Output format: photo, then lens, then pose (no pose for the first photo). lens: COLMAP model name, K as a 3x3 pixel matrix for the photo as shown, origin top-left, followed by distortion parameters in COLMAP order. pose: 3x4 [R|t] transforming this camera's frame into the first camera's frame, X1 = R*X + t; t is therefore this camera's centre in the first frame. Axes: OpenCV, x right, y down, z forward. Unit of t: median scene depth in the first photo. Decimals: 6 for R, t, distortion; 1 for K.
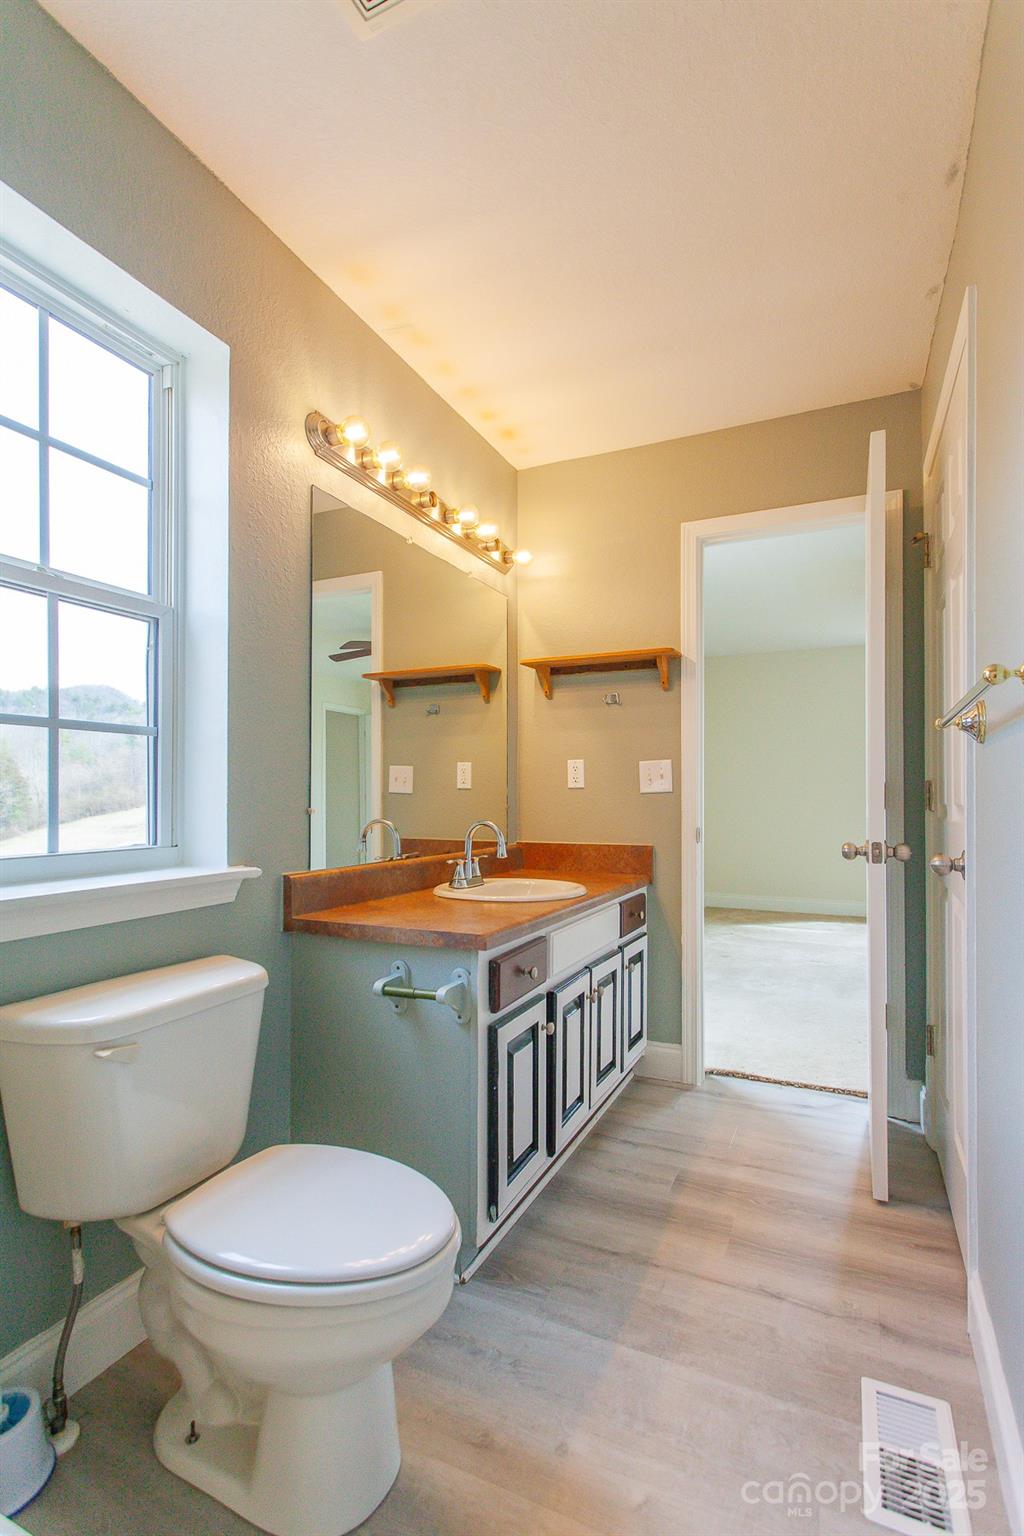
lens RADIAL K [[751.8, 0, 509.0], [0, 751.8, 783.8], [0, 0, 1]] dist [0.018625, -0.002246]
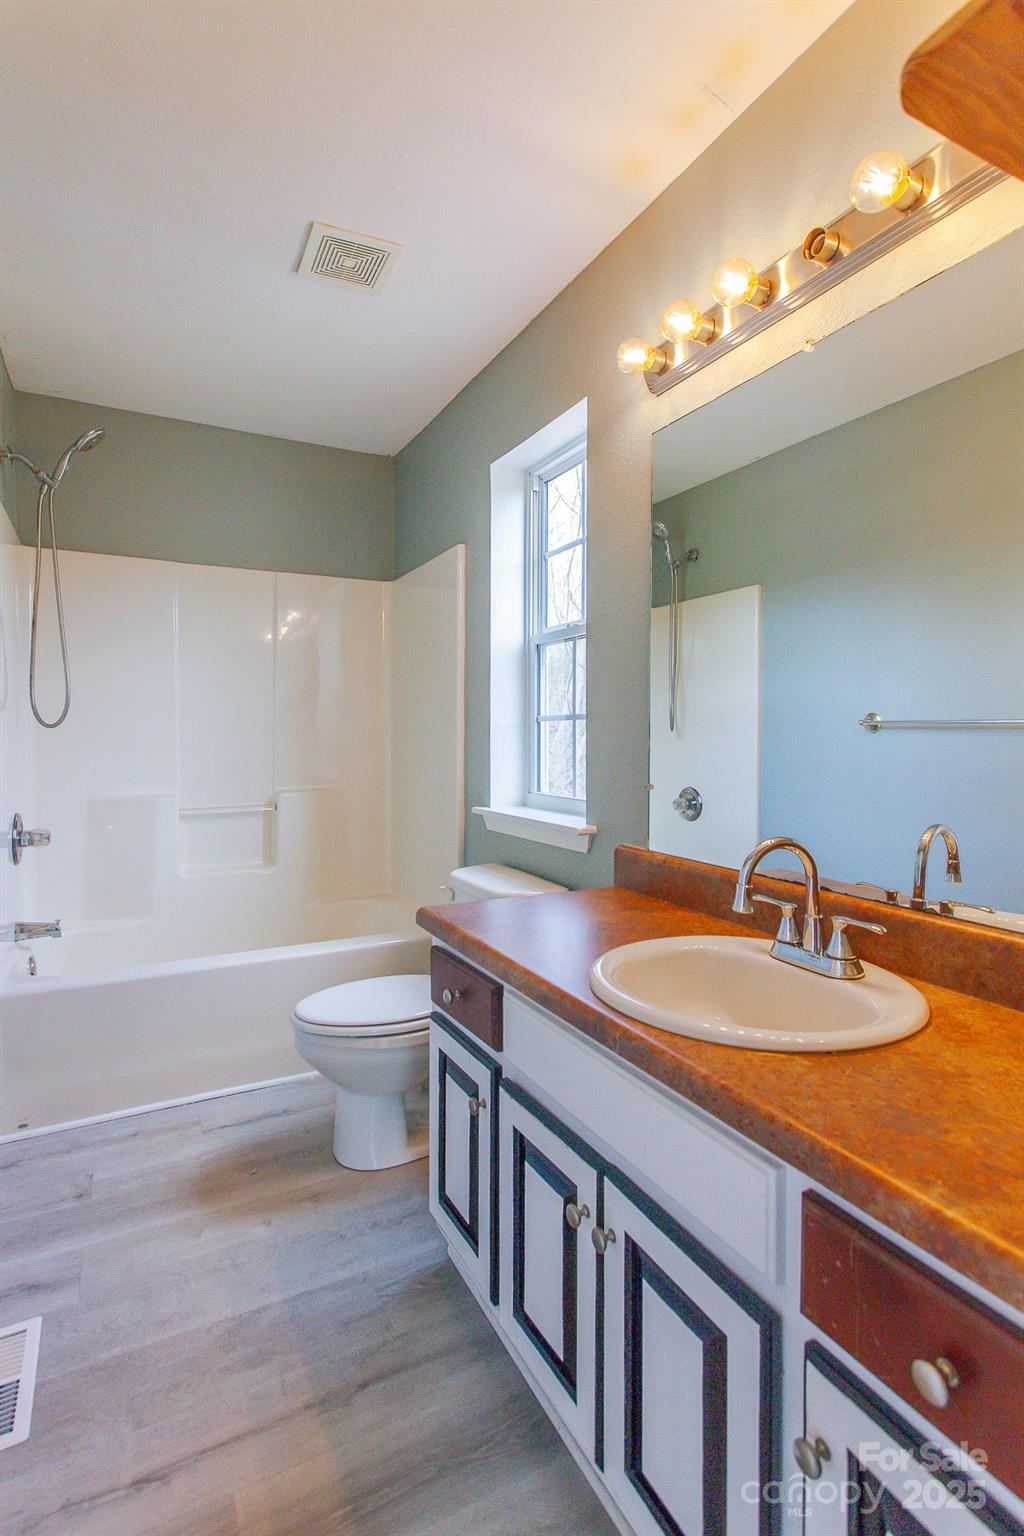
lens RADIAL K [[751.8, 0, 489.3], [0, 751.8, 743.8], [0, 0, 1]] dist [0.018625, -0.002246]
pose [[-0.624566, 0.003903, -0.780963, 0.766164], [0.006096, 0.999981, 0.000122, -0.023736], [0.780949, -0.004685, -0.624578, 1.848645]]
